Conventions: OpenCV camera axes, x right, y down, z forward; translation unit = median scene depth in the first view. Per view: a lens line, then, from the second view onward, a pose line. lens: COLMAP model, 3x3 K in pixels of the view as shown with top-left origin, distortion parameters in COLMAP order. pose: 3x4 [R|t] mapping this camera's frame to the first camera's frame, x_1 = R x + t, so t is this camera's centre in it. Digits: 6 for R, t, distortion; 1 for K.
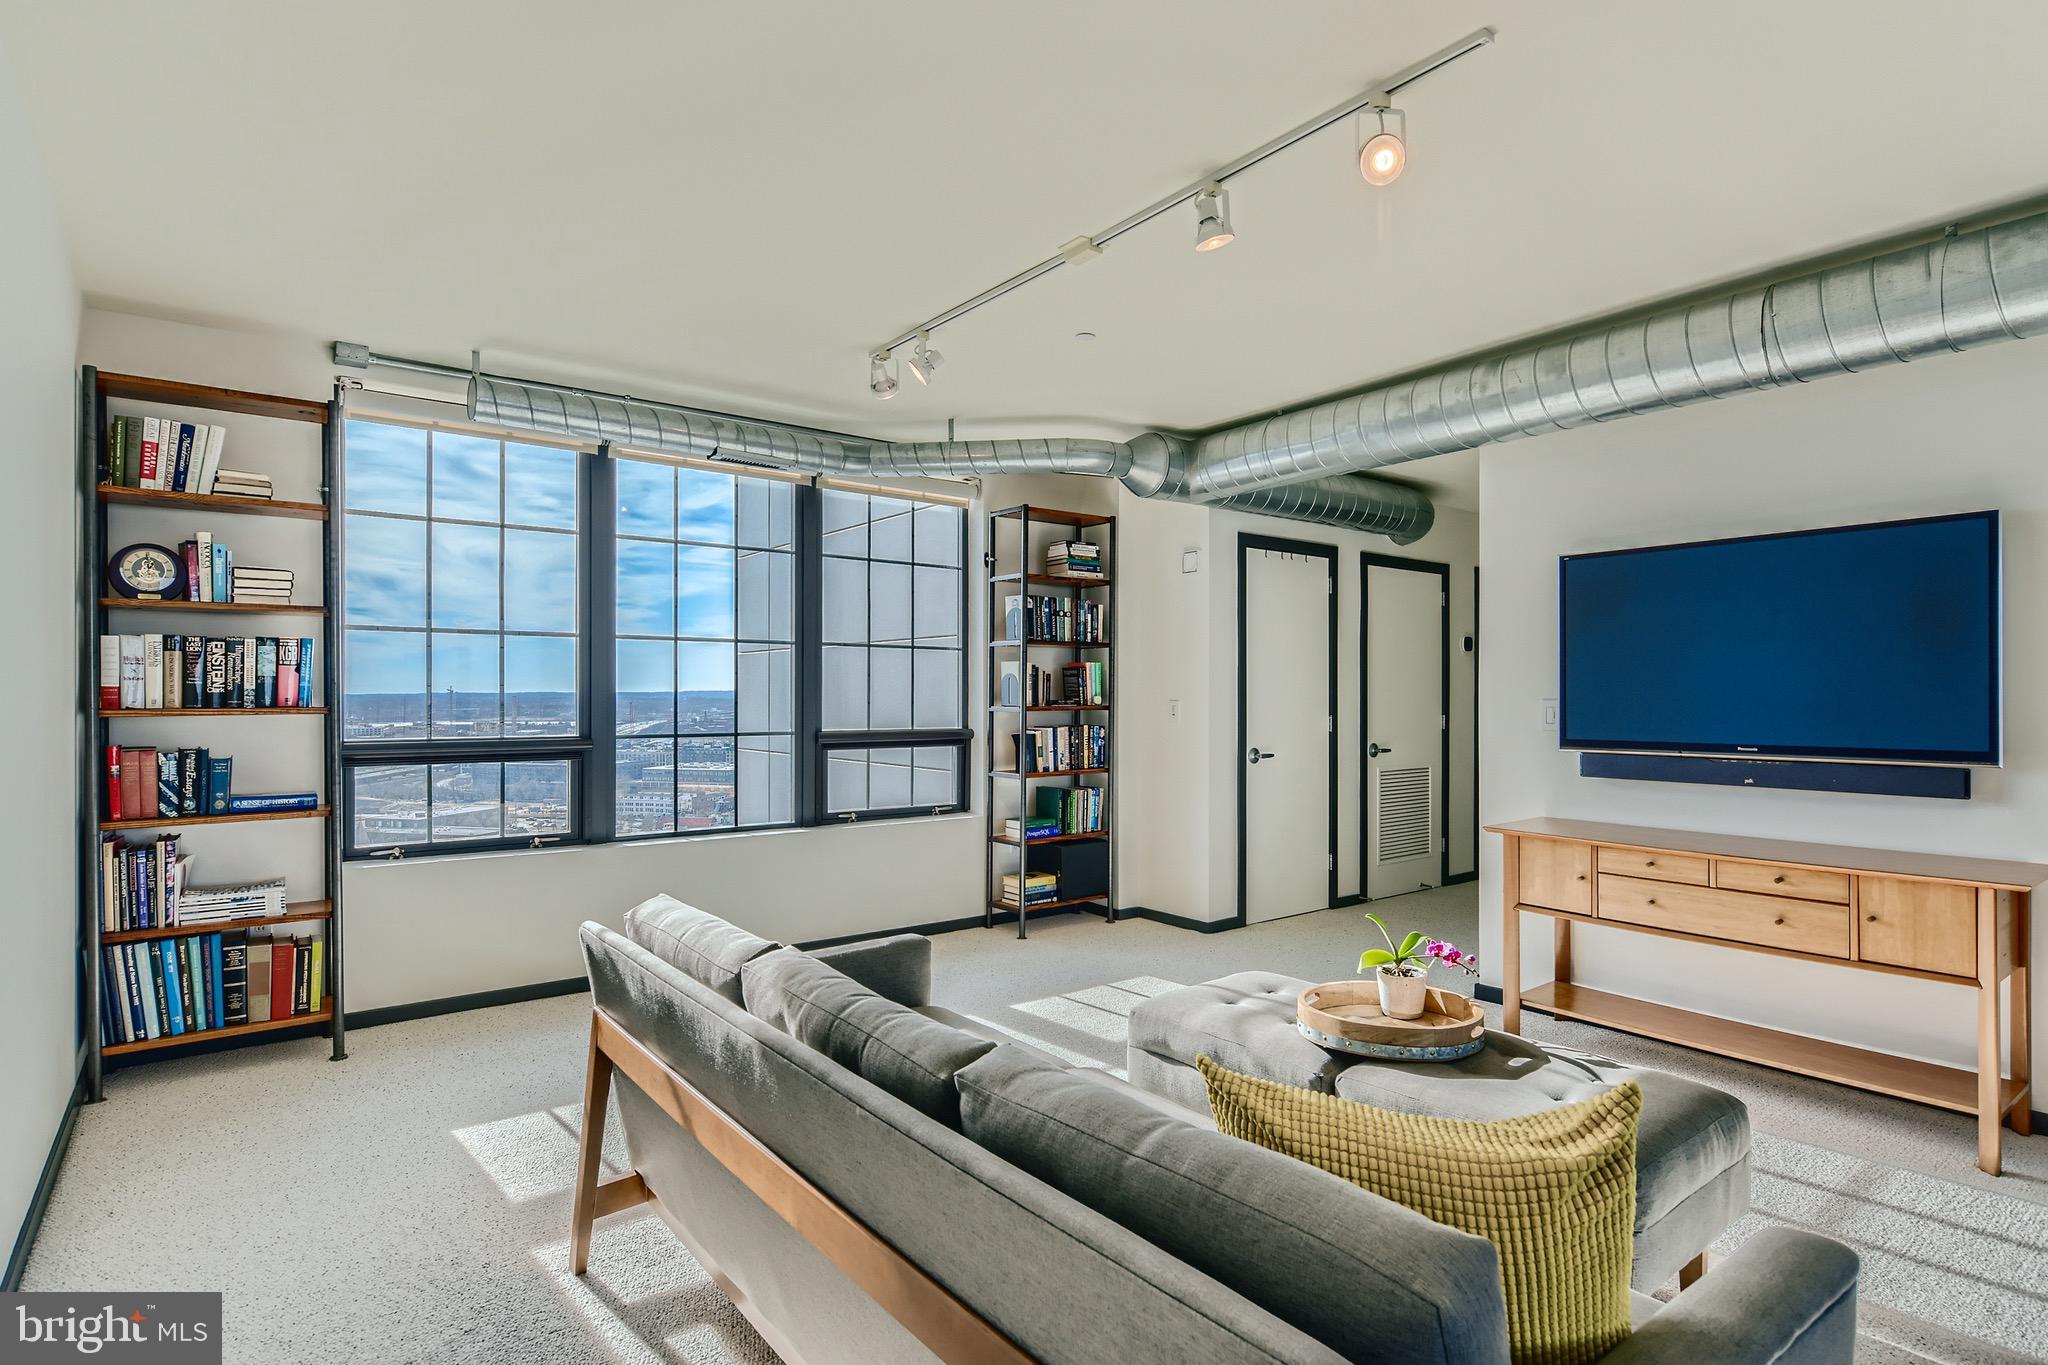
lens RADIAL K [[1045.4, 0, 1035.8], [0, 1045.4, 693.0], [0, 0, 1]] dist [-0.001112, 0.000270]
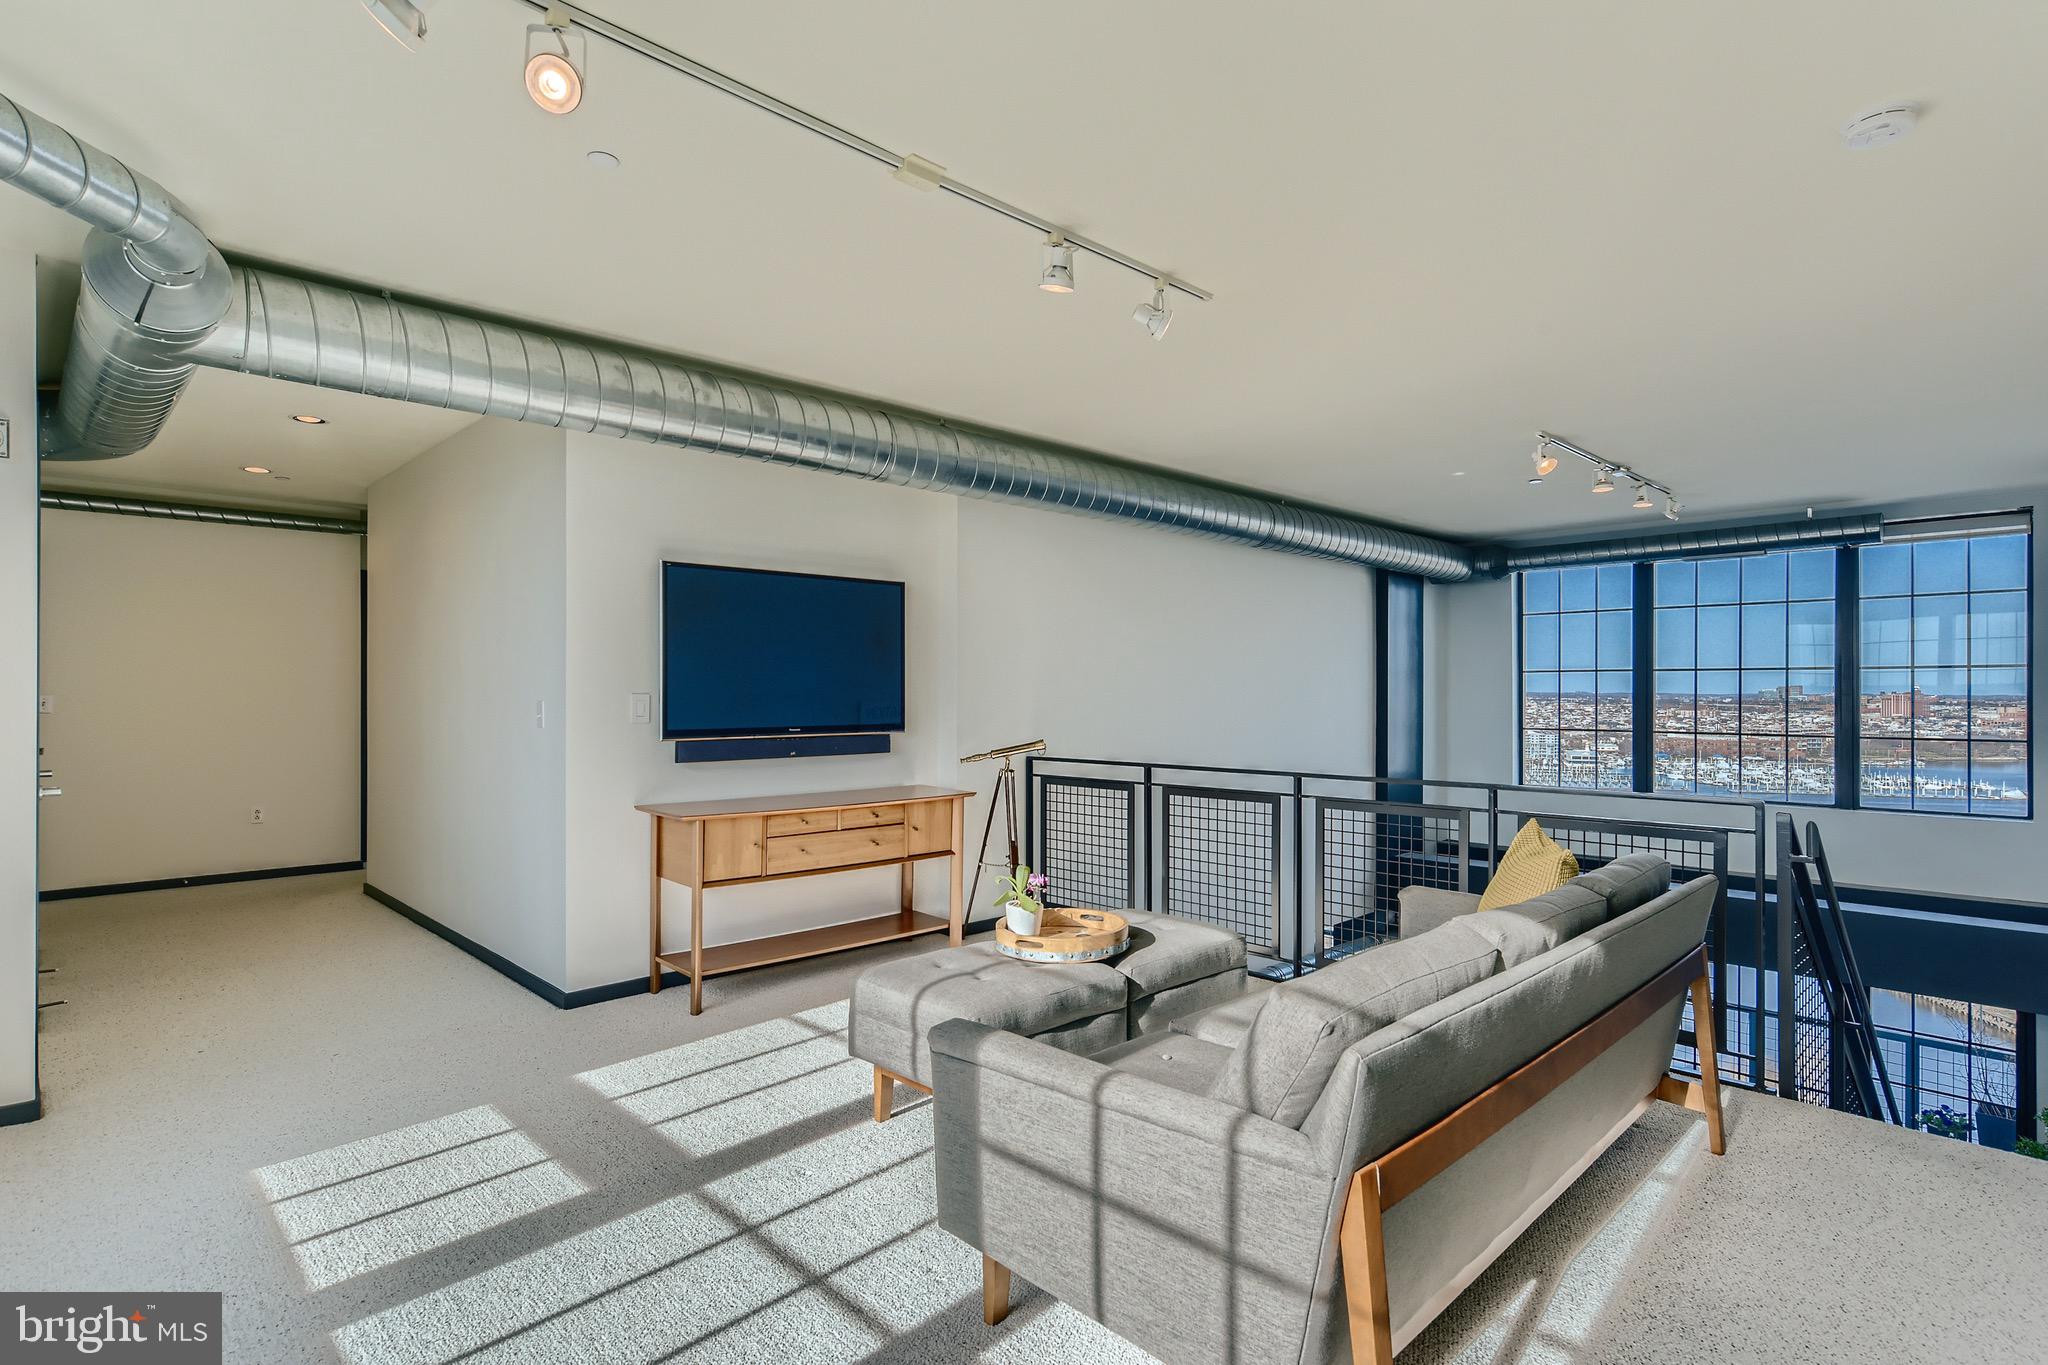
lens RADIAL K [[1045.4, 0, 1035.8], [0, 1045.4, 693.0], [0, 0, 1]] dist [-0.001112, 0.000270]
pose [[-0.112769, 0.000369, 0.993621, -2.385008], [-0.001380, 0.999999, -0.000528, 0.021464], [-0.993620, -0.001431, -0.112768, 2.892684]]
